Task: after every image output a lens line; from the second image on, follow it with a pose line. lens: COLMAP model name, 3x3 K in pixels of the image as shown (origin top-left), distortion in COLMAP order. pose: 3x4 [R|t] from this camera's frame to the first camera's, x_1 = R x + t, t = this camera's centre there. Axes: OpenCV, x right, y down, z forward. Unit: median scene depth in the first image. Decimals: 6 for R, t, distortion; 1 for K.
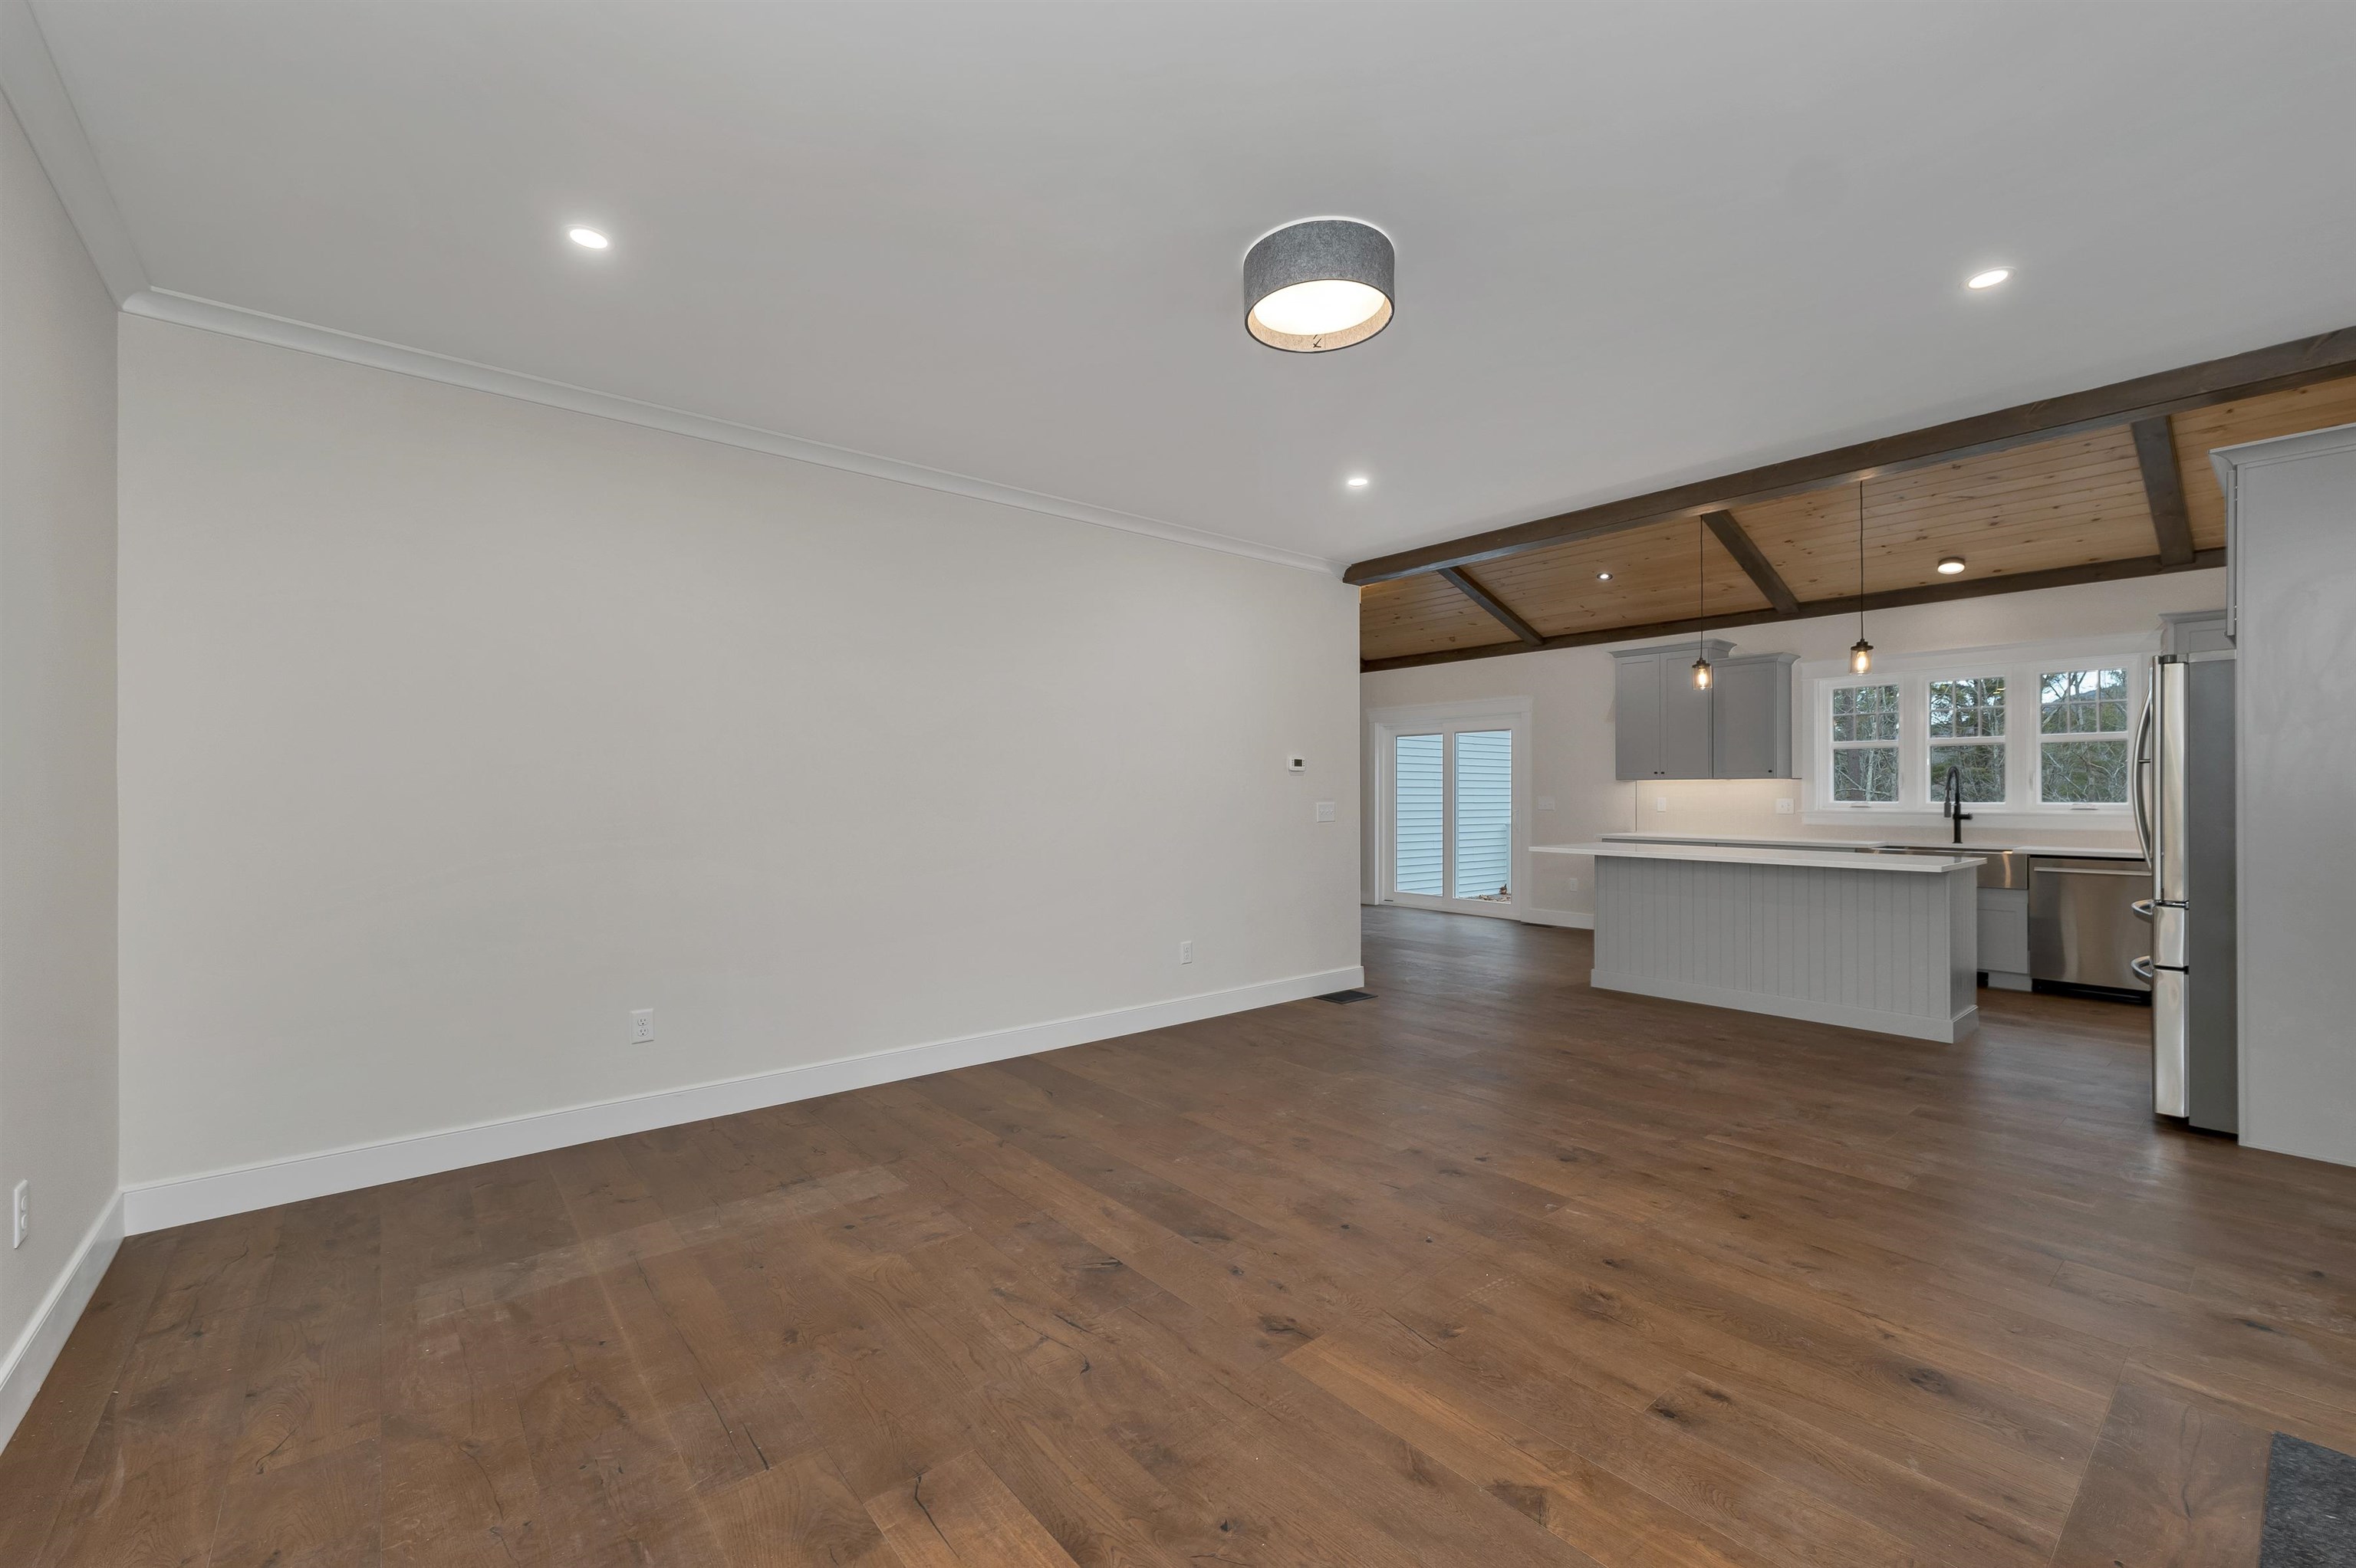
lens RADIAL K [[959.1, 0, 1175.0], [0, 959.1, 791.5], [0, 0, 1]] dist [0.000010, -0.000204]
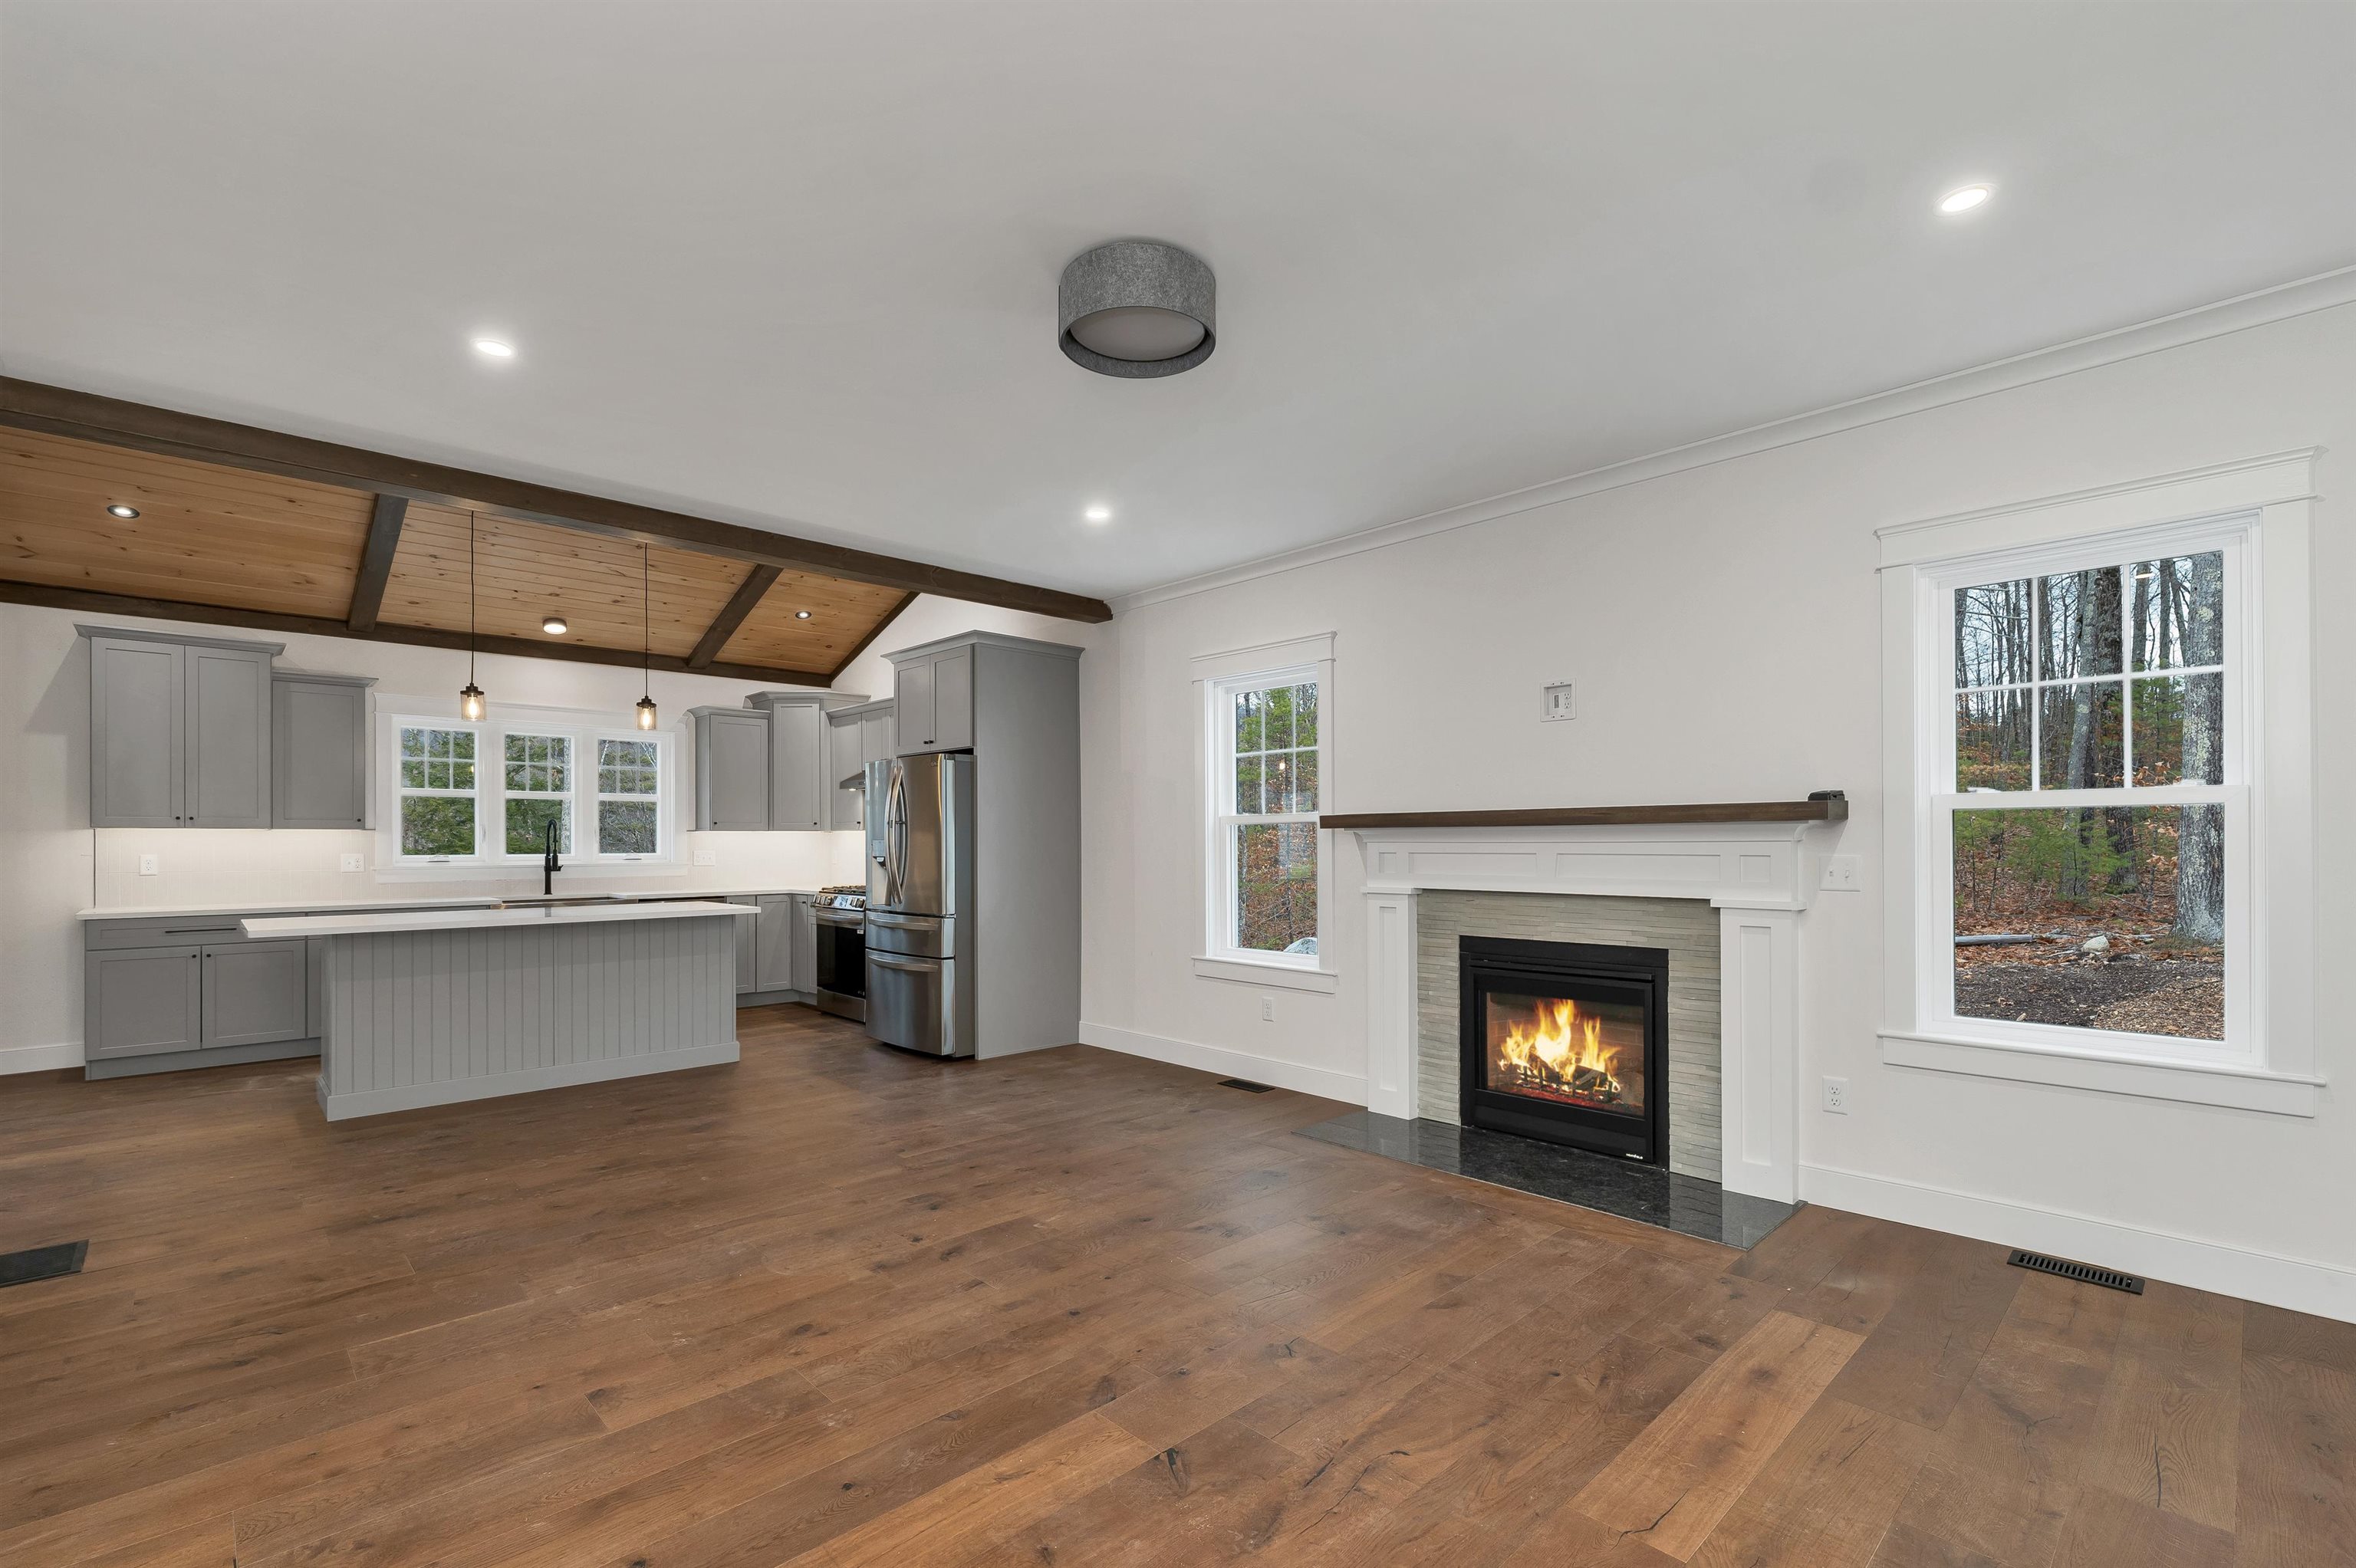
lens RADIAL K [[1034.2, 0, 1171.6], [0, 1034.2, 836.0], [0, 0, 1]] dist [0.002967, 0.000284]
pose [[-0.067234, 0.006584, 0.997716, -0.348407], [0.003195, 0.999975, -0.006384, 0.000222], [-0.997732, 0.002758, -0.067253, 0.409864]]
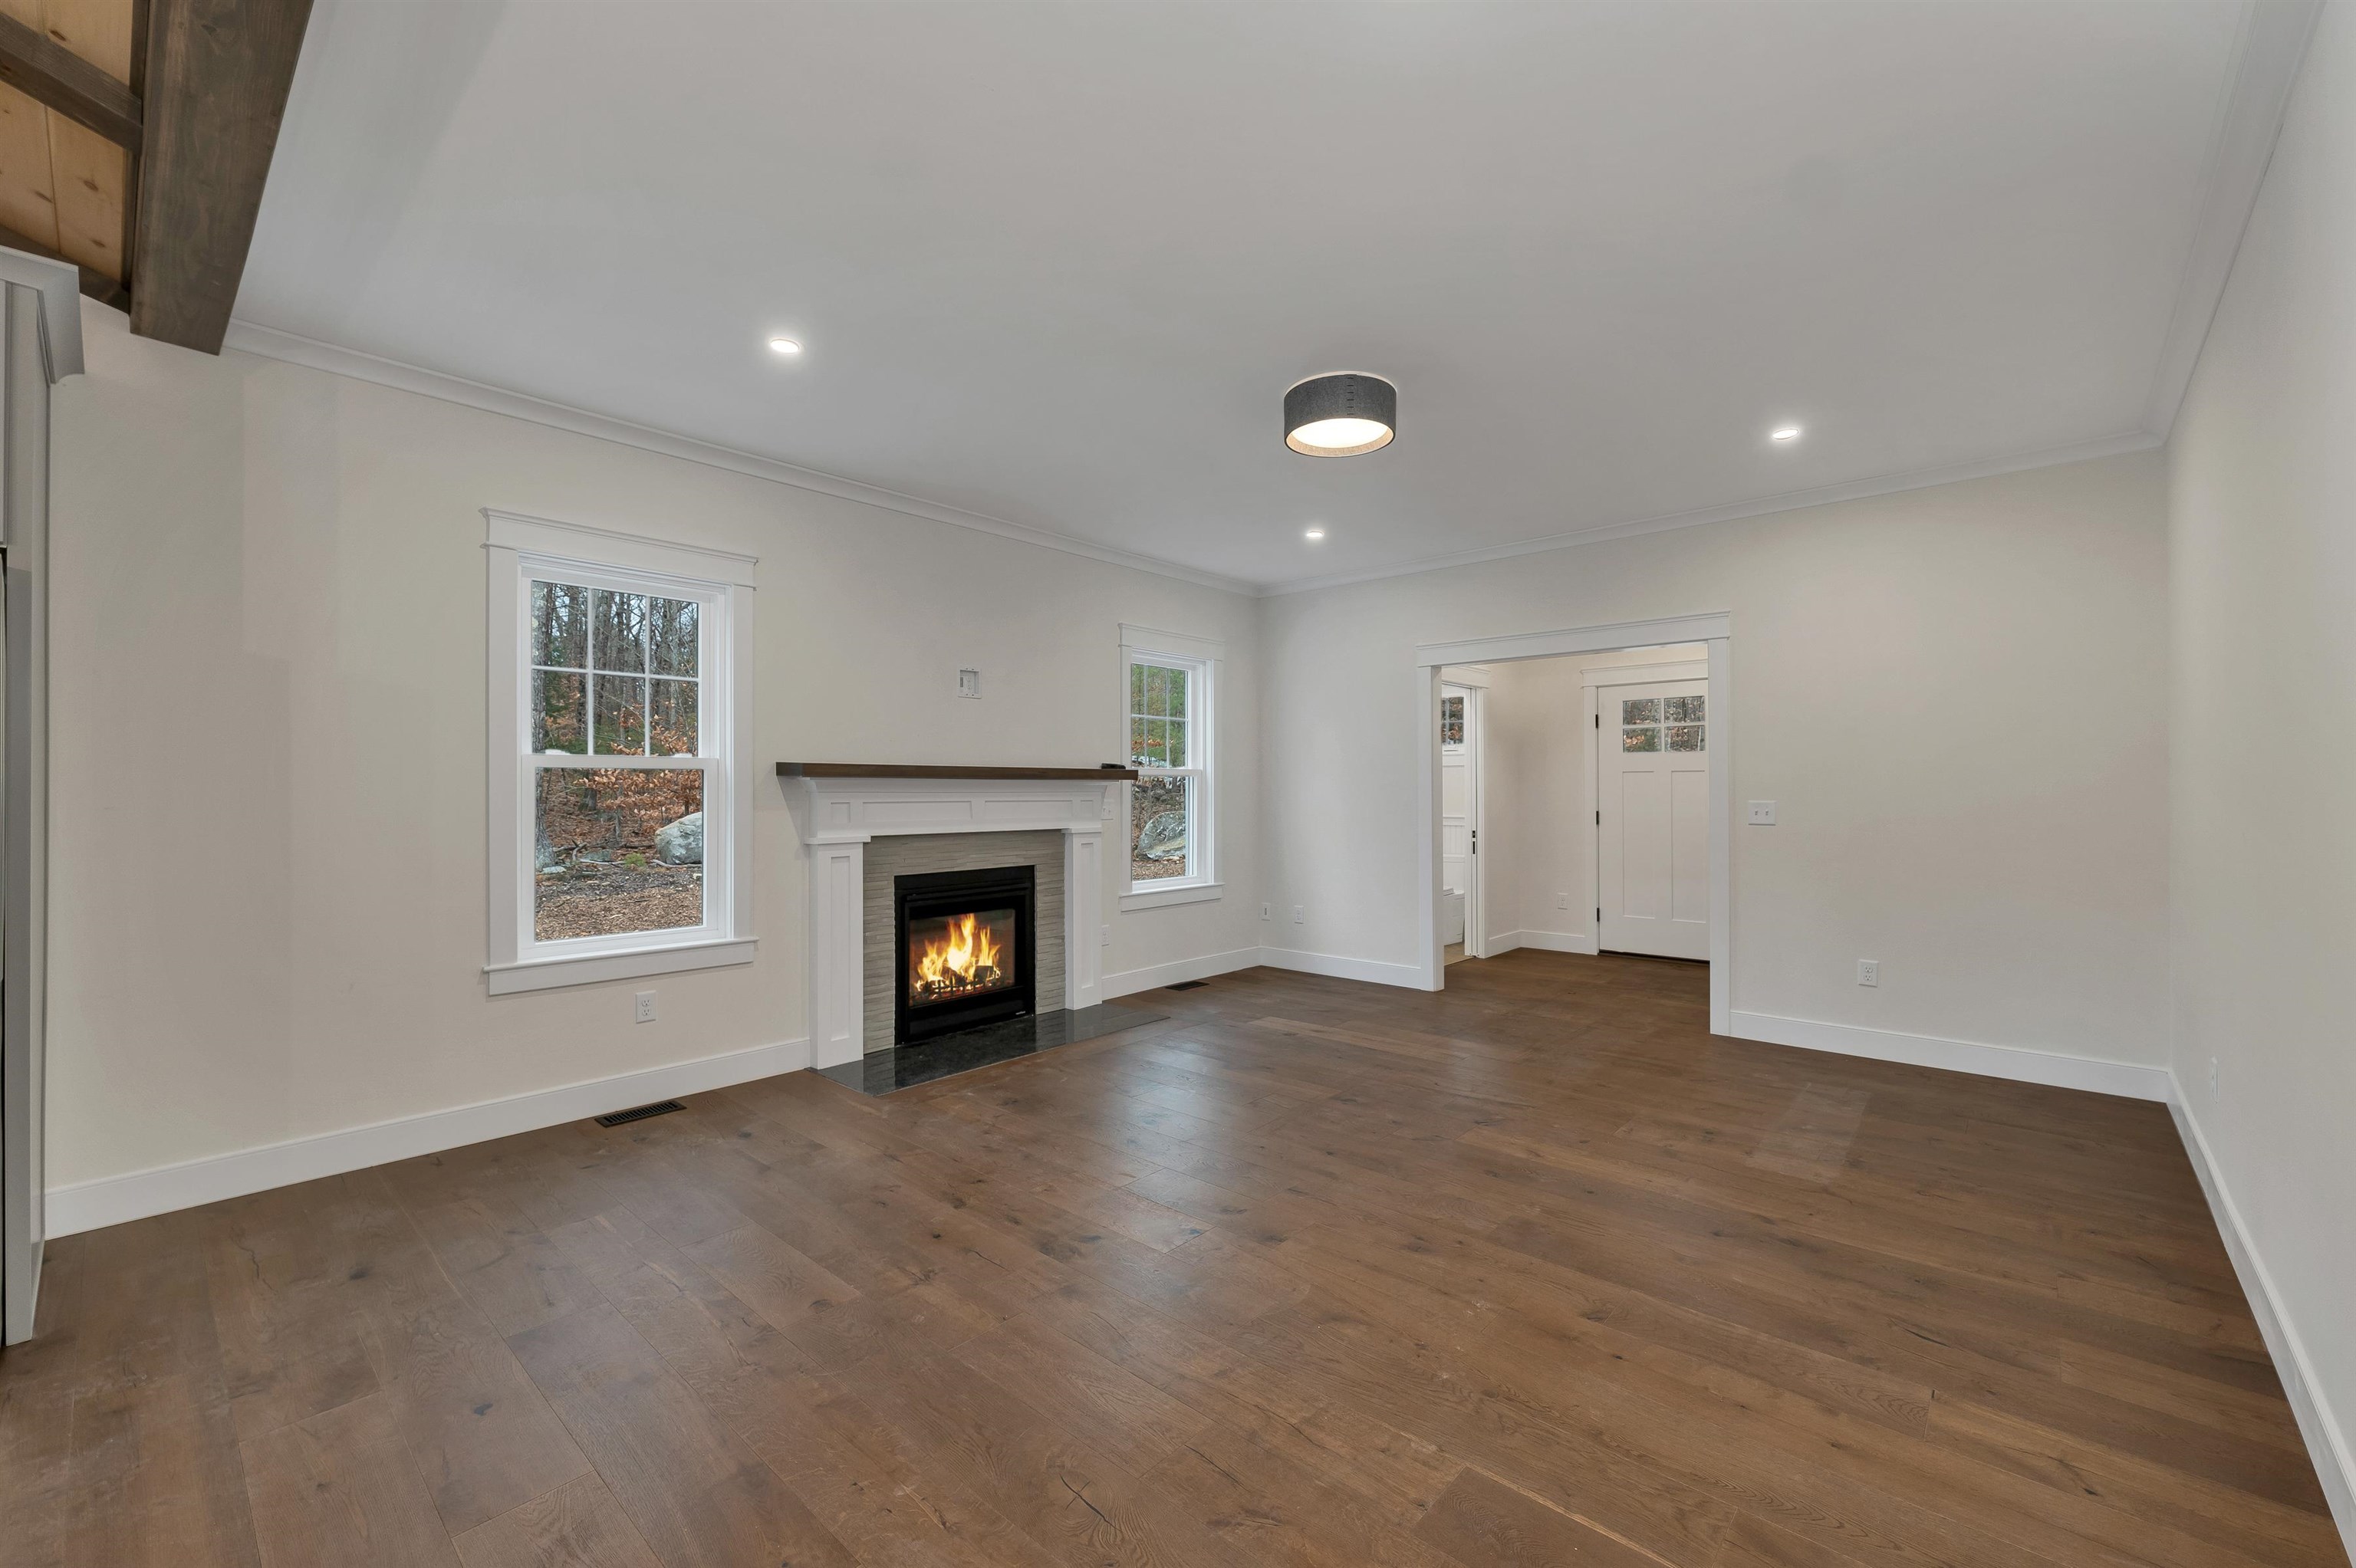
lens RADIAL K [[959.1, 0, 1175.0], [0, 959.1, 791.5], [0, 0, 1]] dist [0.000010, -0.000204]
pose [[-0.989210, 0.002668, -0.146483, 0.228500], [0.003049, 0.999993, -0.002375, 0.002326], [0.146475, -0.002796, -0.989210, 0.908234]]
